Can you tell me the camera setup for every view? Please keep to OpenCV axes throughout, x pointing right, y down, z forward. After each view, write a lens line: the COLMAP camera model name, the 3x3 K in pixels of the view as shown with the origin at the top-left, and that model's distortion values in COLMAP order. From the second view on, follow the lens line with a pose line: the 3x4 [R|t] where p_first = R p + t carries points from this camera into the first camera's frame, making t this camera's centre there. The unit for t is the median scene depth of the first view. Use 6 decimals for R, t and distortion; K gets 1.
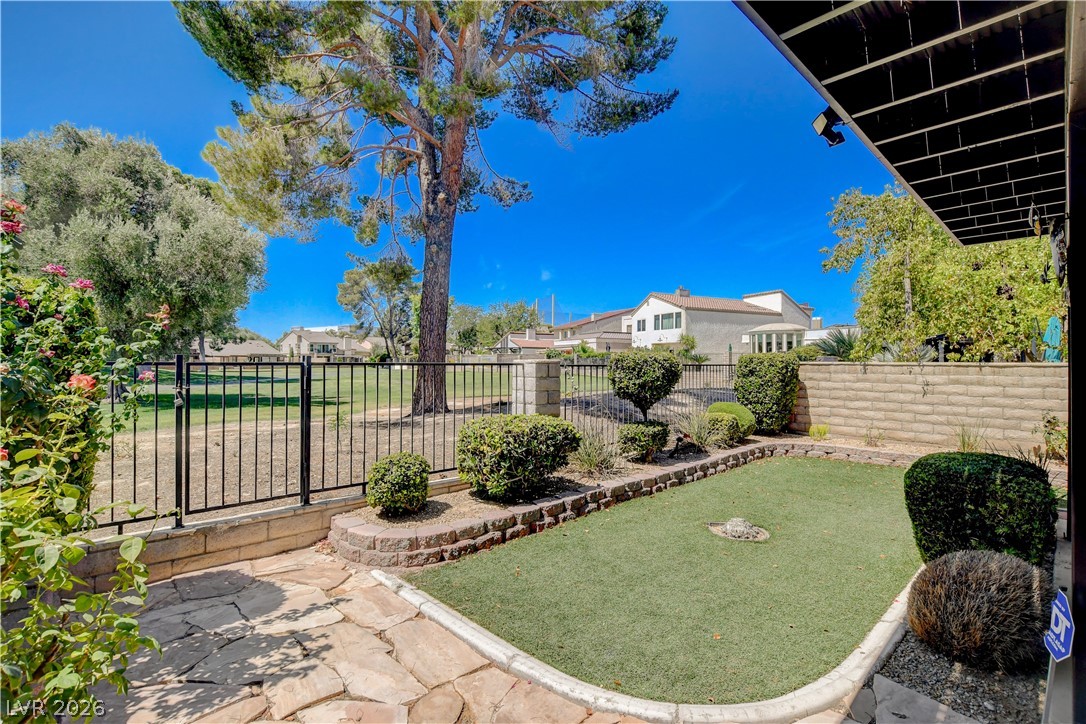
lens RADIAL K [[504.9, 0, 542.2], [0, 504.9, 358.4], [0, 0, 1]] dist [-0.009788, -0.000594]
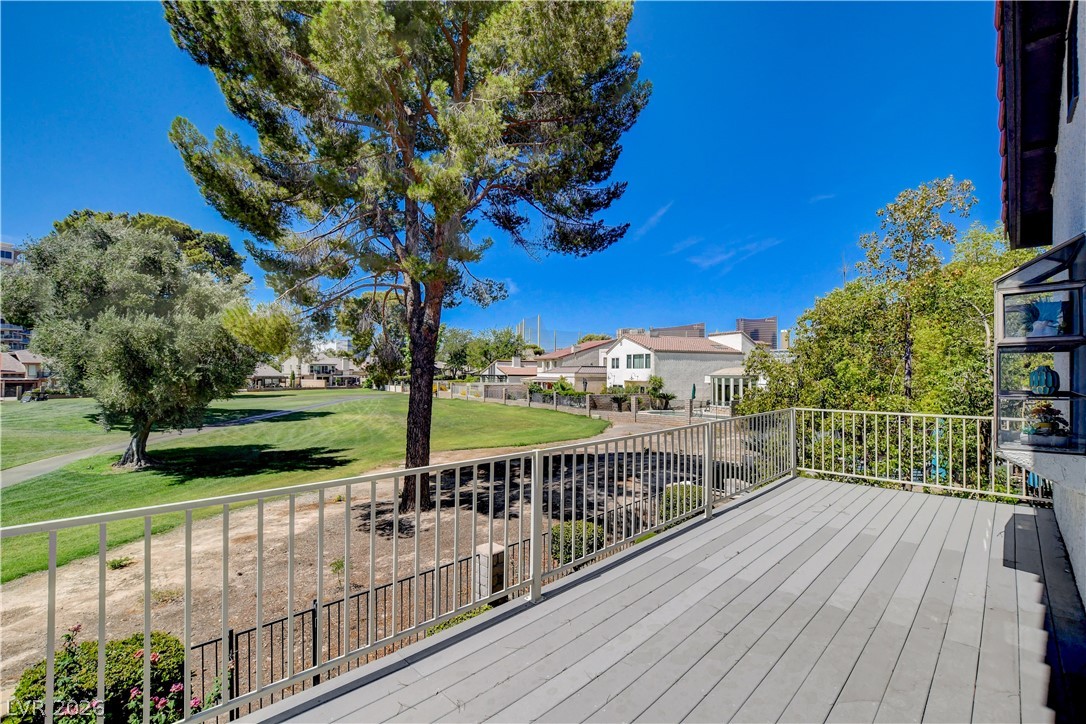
lens RADIAL K [[474.8, 0, 541.0], [0, 474.8, 368.4], [0, 0, 1]] dist [-0.017925, 0.000466]
pose [[0.999737, -0.000200, 0.022930, 0.012339], [0.000157, 0.999998, 0.001880, -0.061966], [-0.022931, -0.001876, 0.999735, -0.031251]]
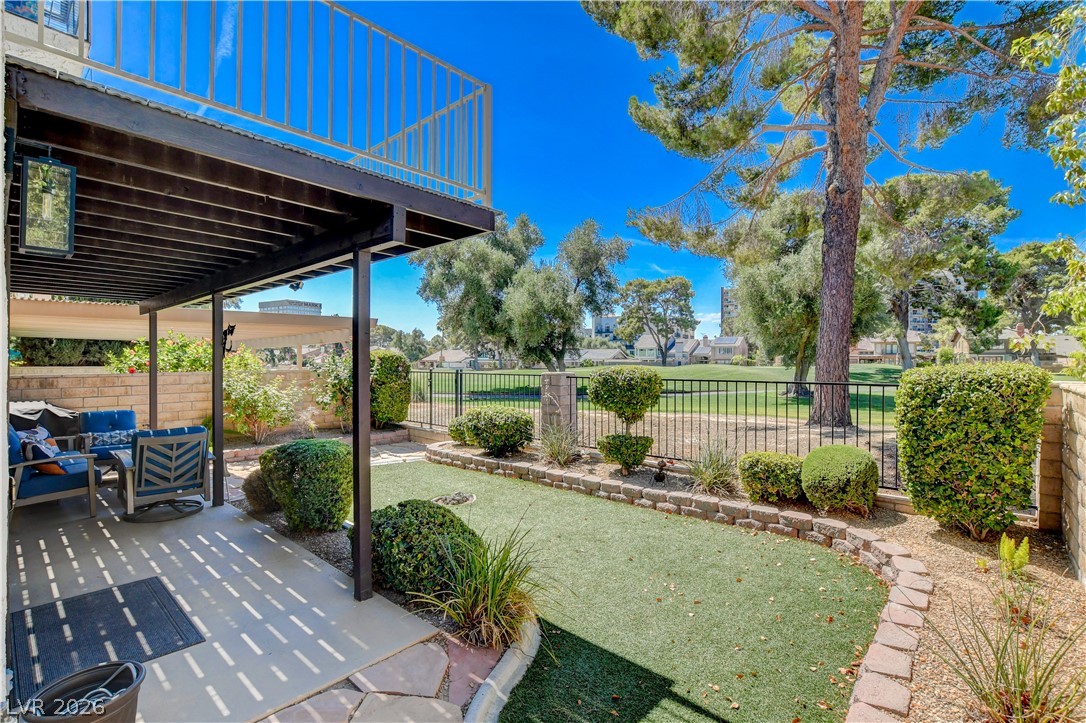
lens RADIAL K [[500.7, 0, 549.5], [0, 500.7, 366.0], [0, 0, 1]] dist [-0.012254, -0.000618]
pose [[0.092440, 0.006841, -0.995695, 0.178138], [0.010340, 0.999916, 0.007830, -0.003113], [0.995665, -0.011019, 0.092362, 0.113846]]
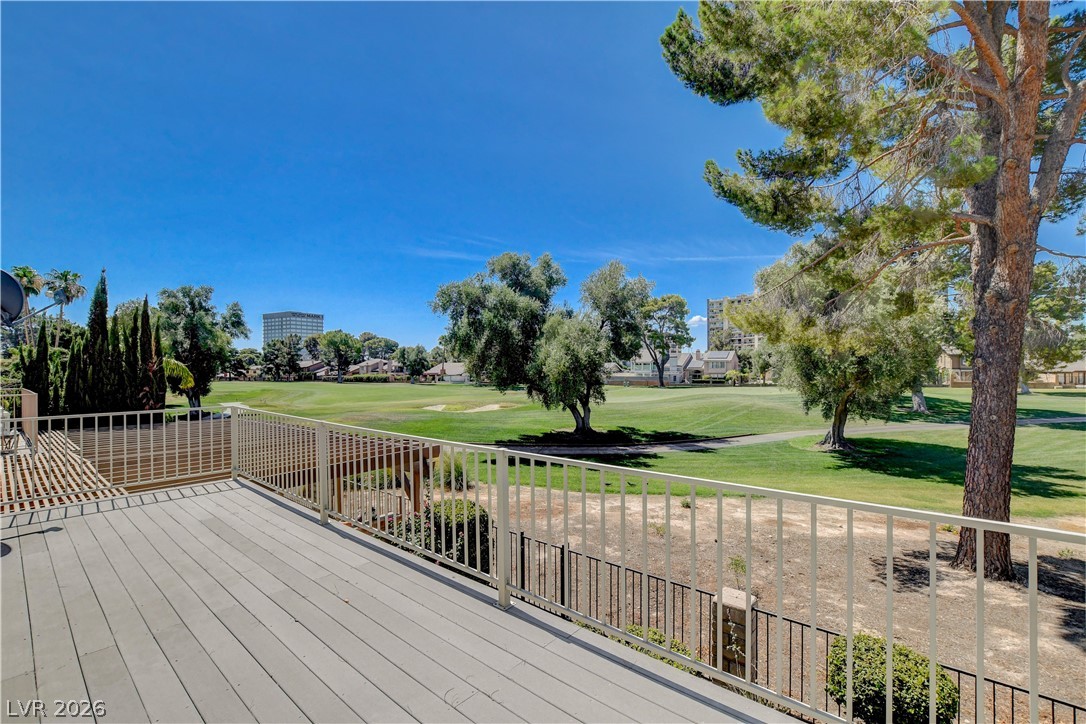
lens RADIAL K [[474.4, 0, 549.9], [0, 474.4, 370.6], [0, 0, 1]] dist [-0.018964, 0.001059]
pose [[0.112245, 0.007327, -0.993654, 0.116434], [0.016703, 0.999818, 0.009259, -0.061334], [0.993540, -0.017636, 0.112103, 0.072185]]
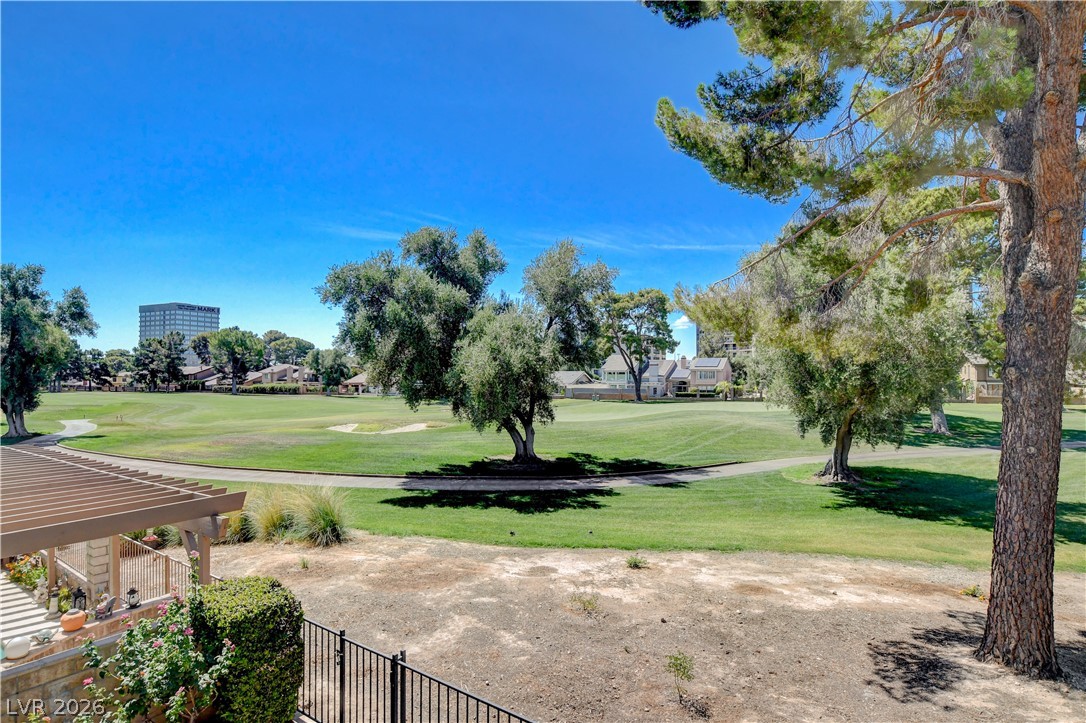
lens RADIAL K [[579.7, 0, 549.2], [0, 579.7, 371.4], [0, 0, 1]] dist [-0.014616, -0.000957]
pose [[0.181158, -0.007326, -0.983427, 0.086815], [0.009883, 0.999935, -0.005628, -0.060924], [0.983404, -0.008700, 0.181219, 0.104723]]
